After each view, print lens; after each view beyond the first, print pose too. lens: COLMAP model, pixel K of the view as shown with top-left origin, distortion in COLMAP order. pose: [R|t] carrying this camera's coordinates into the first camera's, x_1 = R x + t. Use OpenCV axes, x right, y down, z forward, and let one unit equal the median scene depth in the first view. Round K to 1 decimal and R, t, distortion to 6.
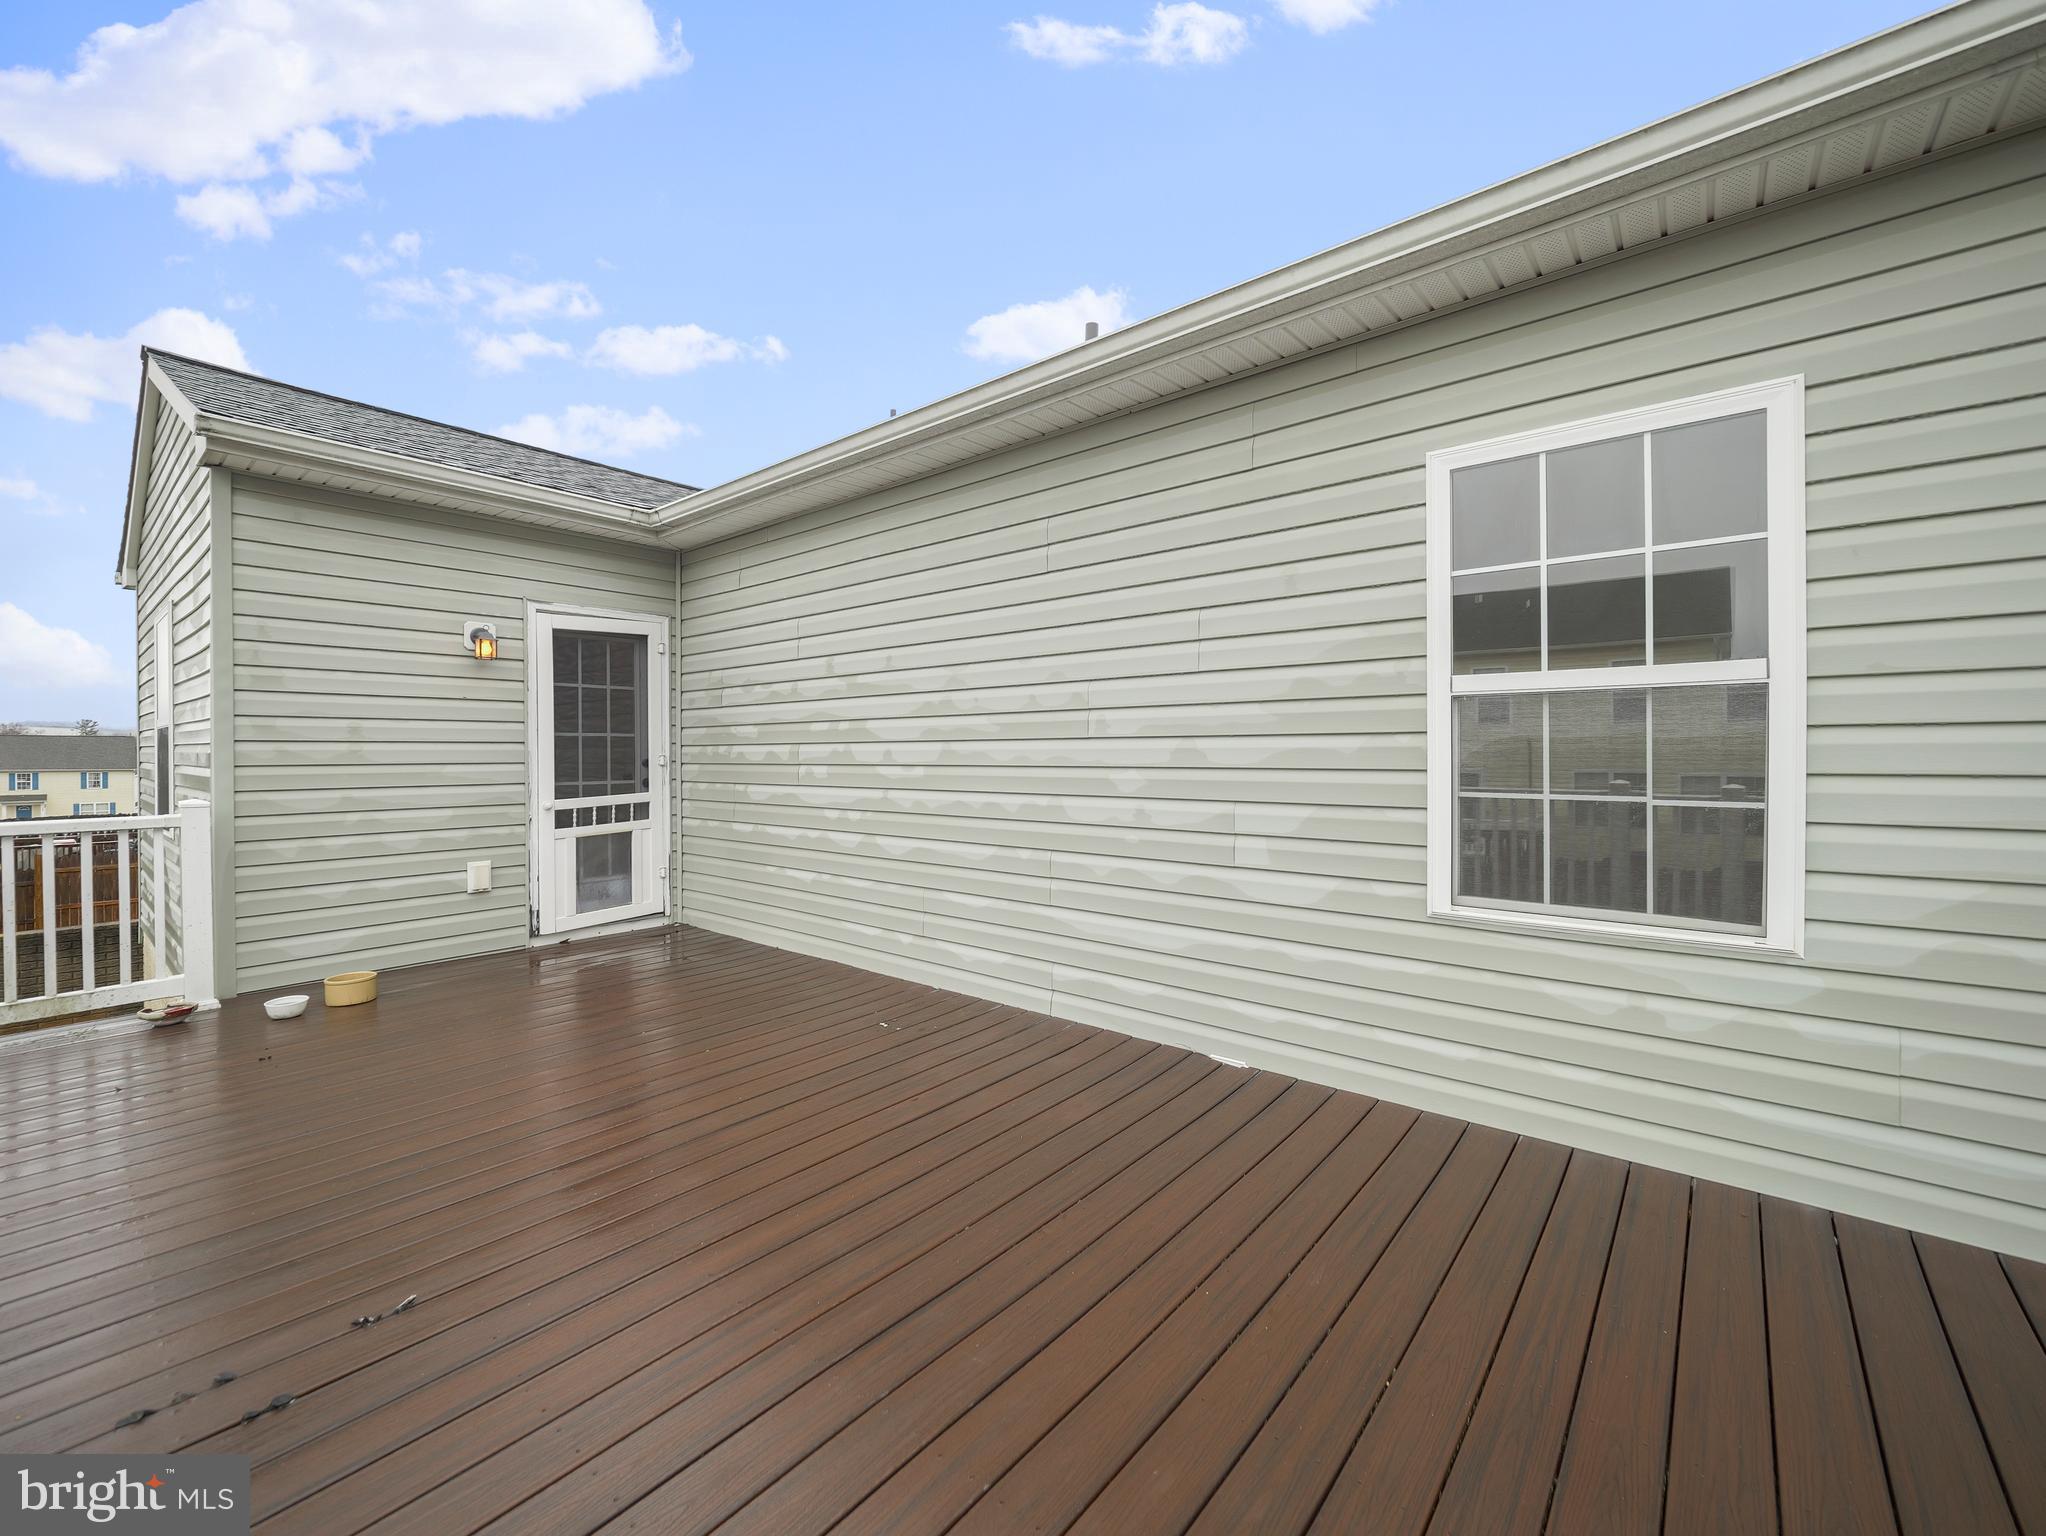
lens RADIAL K [[821.9, 0, 1023.9], [0, 821.9, 754.5], [0, 0, 1]] dist [-0.001231, -0.000125]
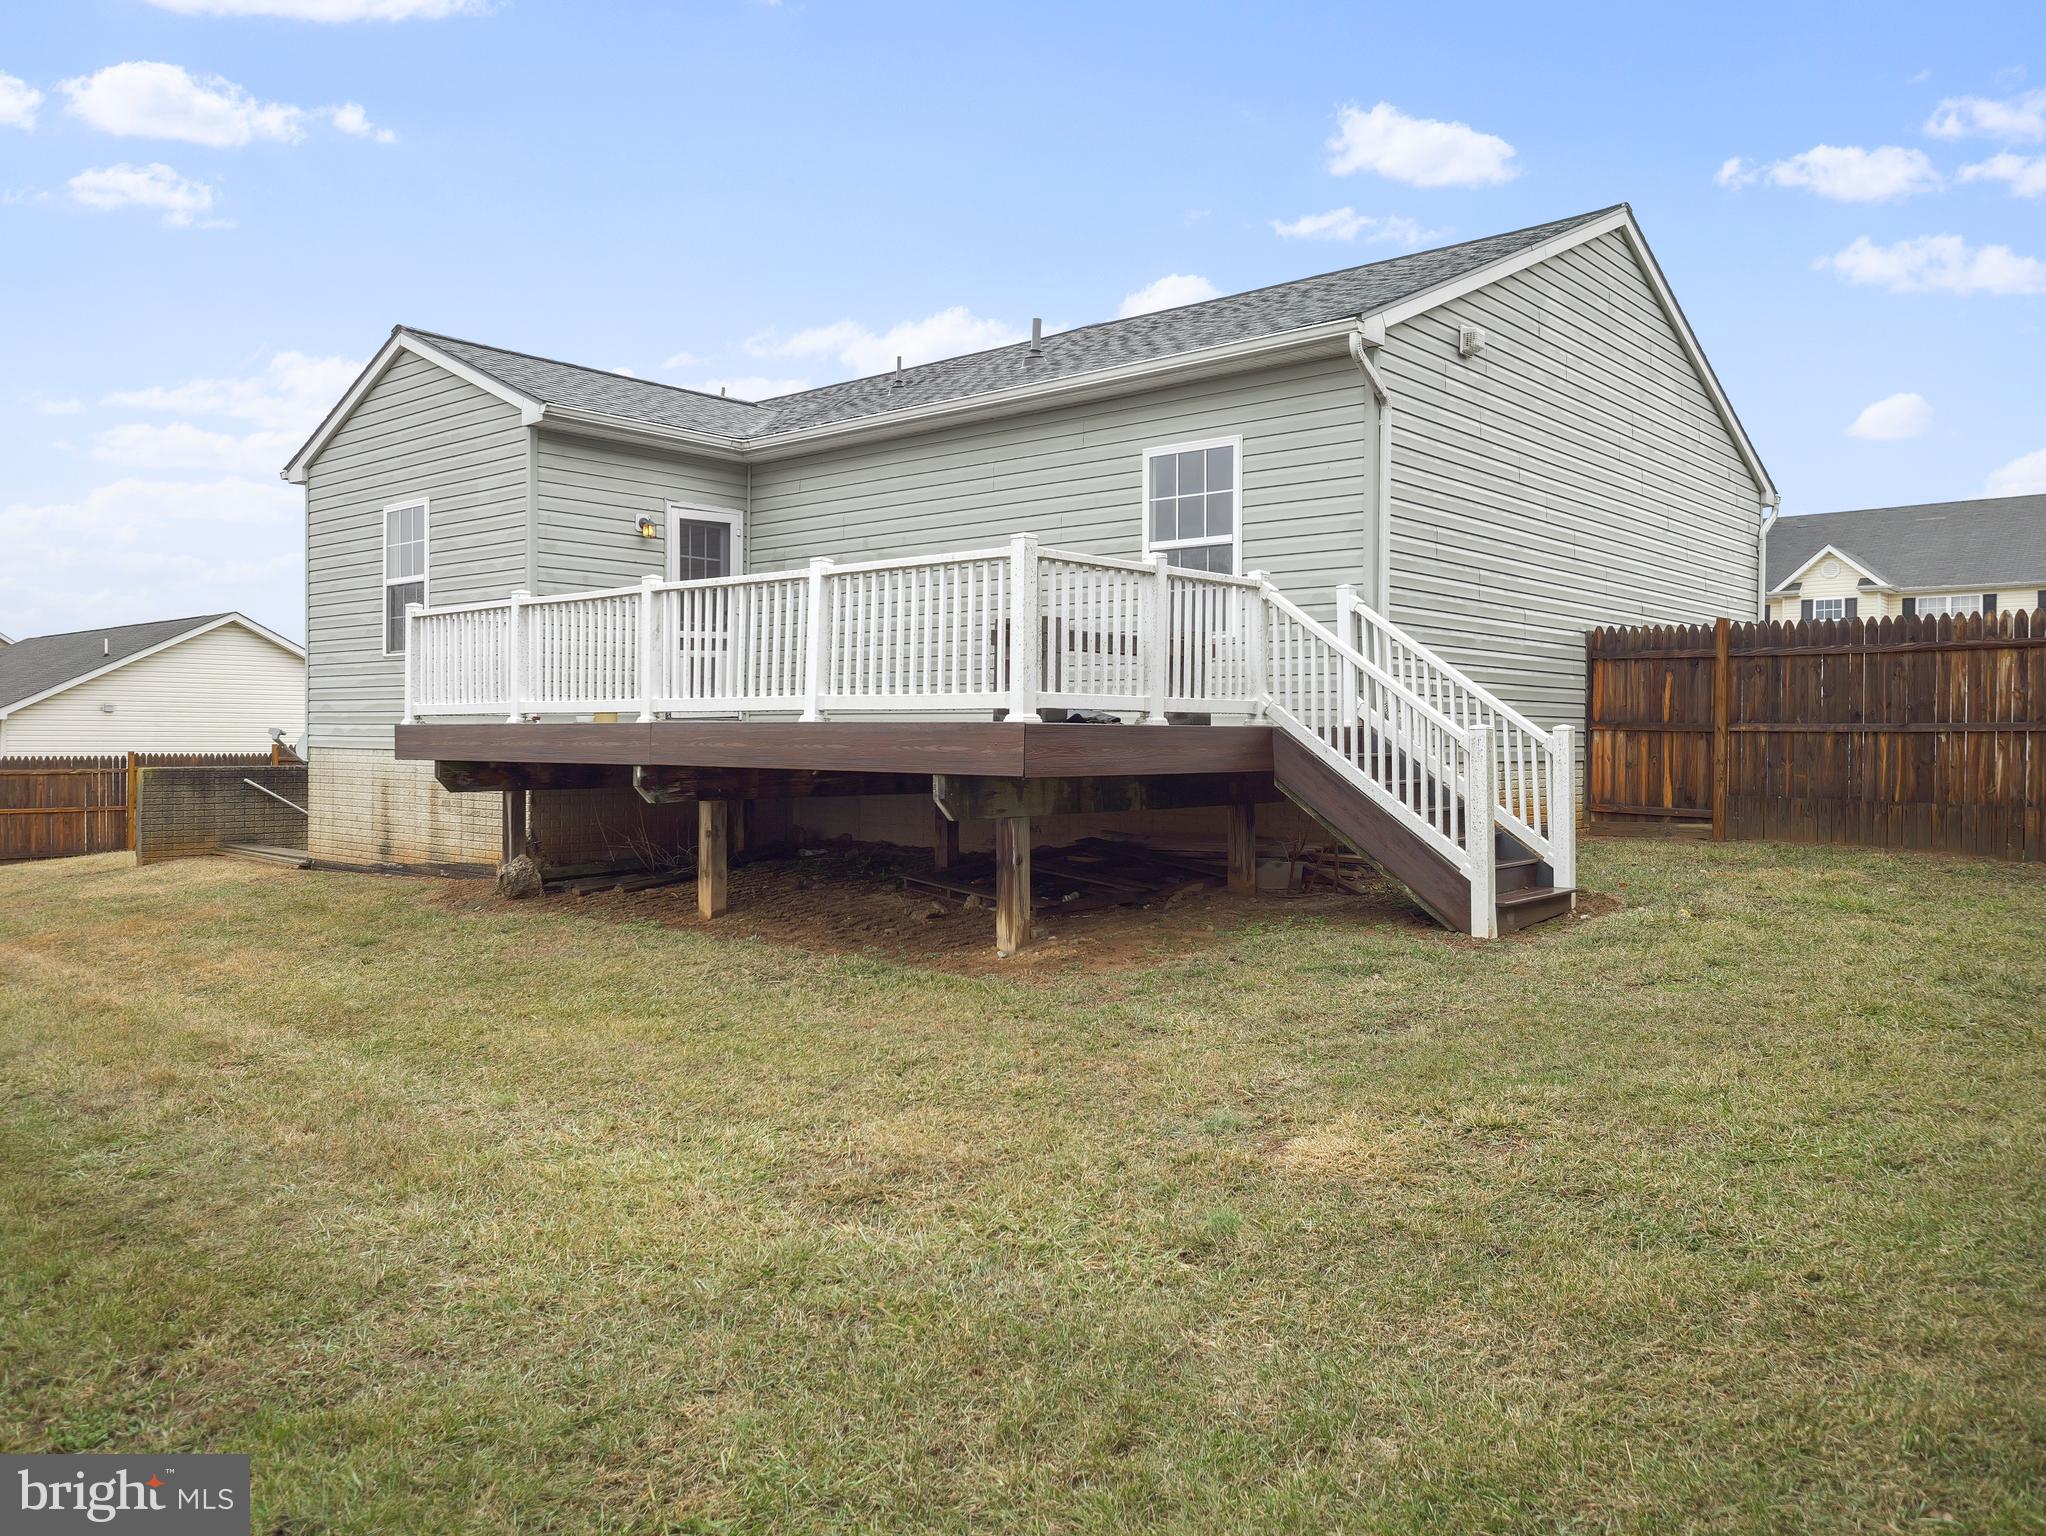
lens RADIAL K [[1535.9, 0, 1025.4], [0, 1535.9, 763.2], [0, 0, 1]] dist [0.005877, 0.000738]
pose [[0.999615, 0.011738, -0.025147, 0.147218], [-0.011583, 0.999913, 0.006277, 0.280452], [0.025218, -0.005984, 0.999664, -1.869137]]
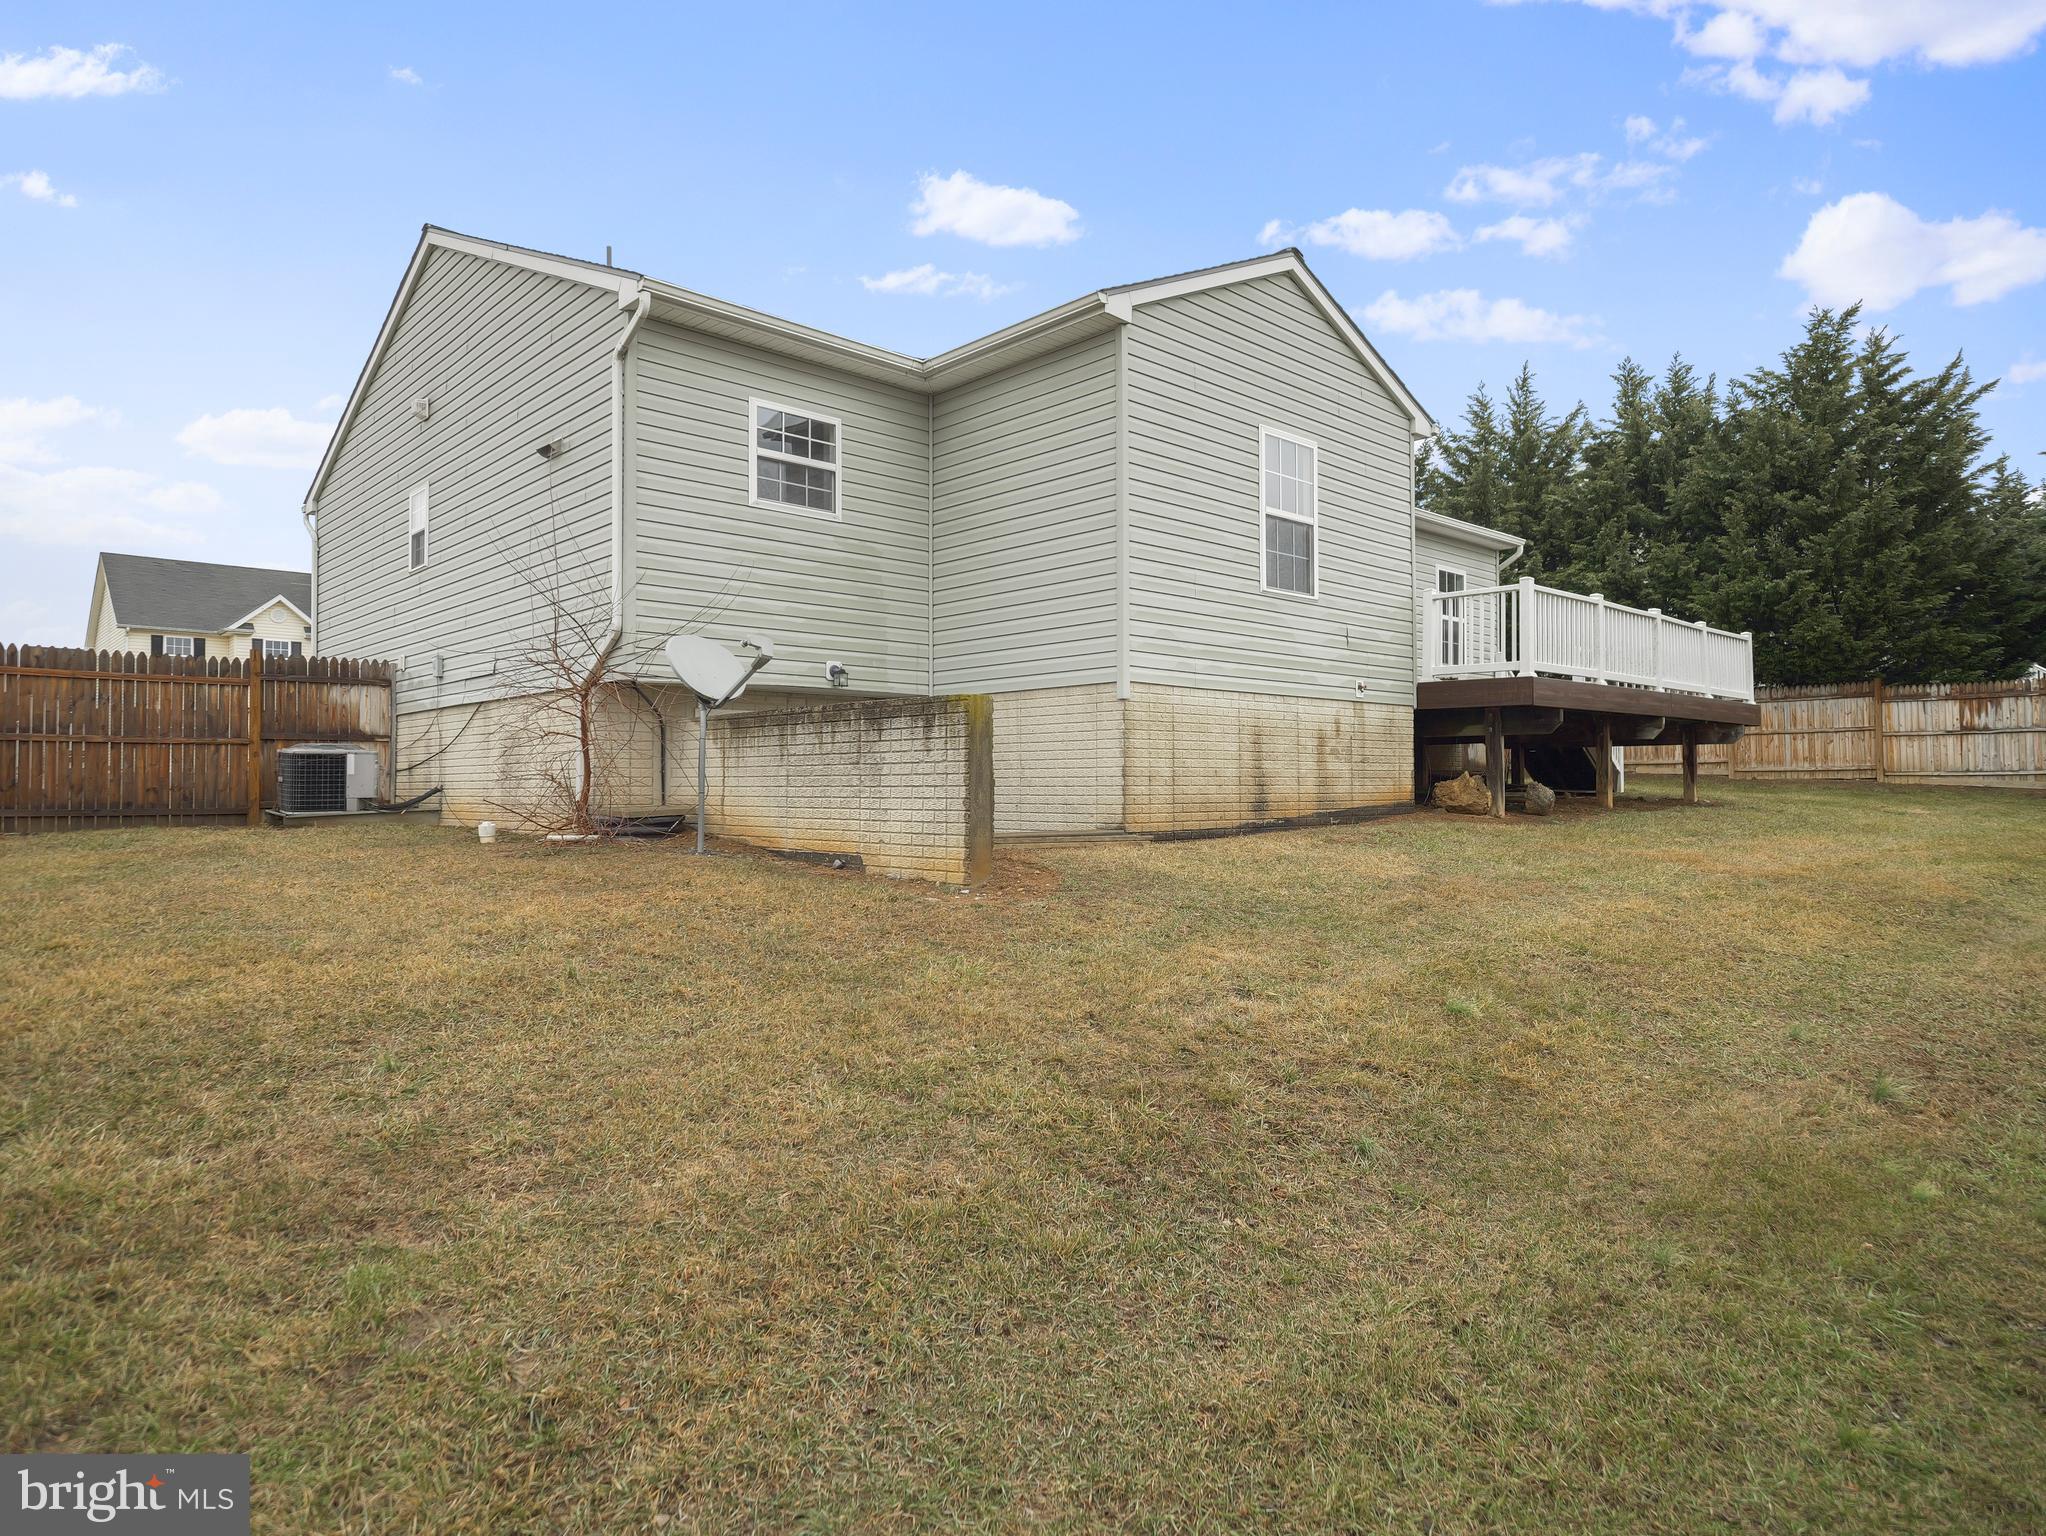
lens RADIAL K [[1206.8, 0, 1022.9], [0, 1206.8, 771.0], [0, 0, 1]] dist [-0.001626, -0.000082]
pose [[0.113283, 0.015105, 0.993448, -3.406352], [0.013026, 0.999776, -0.016687, 0.456314], [-0.993477, 0.014831, 0.113061, 1.354531]]
